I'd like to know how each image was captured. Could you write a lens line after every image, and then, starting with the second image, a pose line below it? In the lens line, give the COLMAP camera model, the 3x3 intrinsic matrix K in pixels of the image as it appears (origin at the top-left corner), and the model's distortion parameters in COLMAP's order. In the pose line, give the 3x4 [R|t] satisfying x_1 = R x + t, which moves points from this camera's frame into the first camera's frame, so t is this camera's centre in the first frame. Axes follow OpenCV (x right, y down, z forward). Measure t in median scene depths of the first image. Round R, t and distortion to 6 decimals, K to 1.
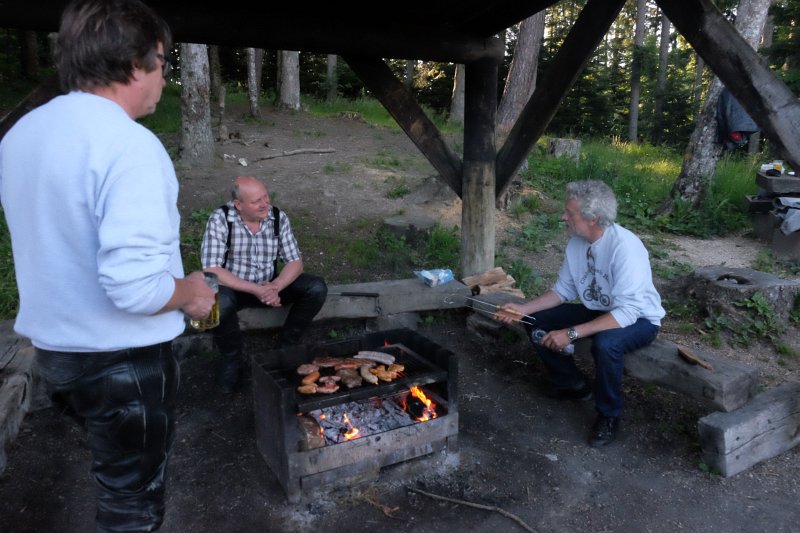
lens RADIAL K [[589.3, 0, 400.0], [0, 589.3, 266.5], [0, 0, 1]] dist [-0.038106, -0.001524]
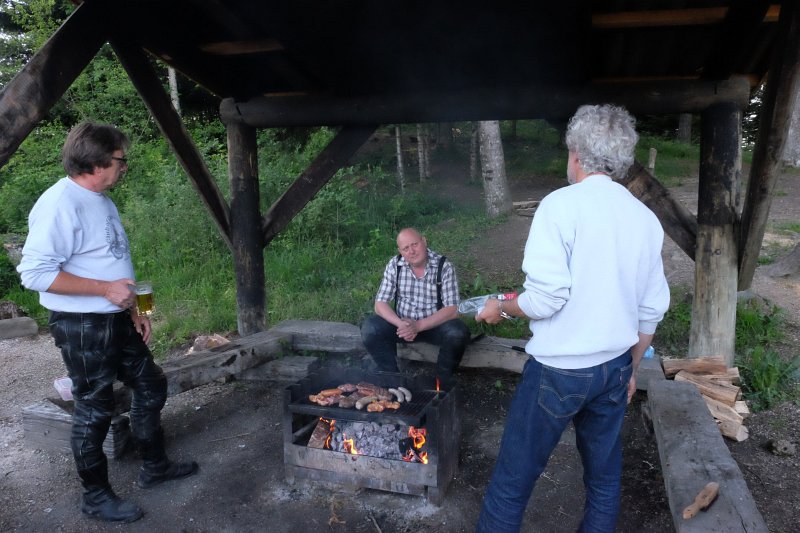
lens RADIAL K [[589.3, 0, 400.0], [0, 589.3, 266.5], [0, 0, 1]] dist [-0.038106, -0.001524]
pose [[0.689469, 0.086046, -0.719186, 0.576088], [-0.149879, 0.988377, -0.025433, -0.043584], [0.708639, 0.125326, 0.694352, 0.156990]]
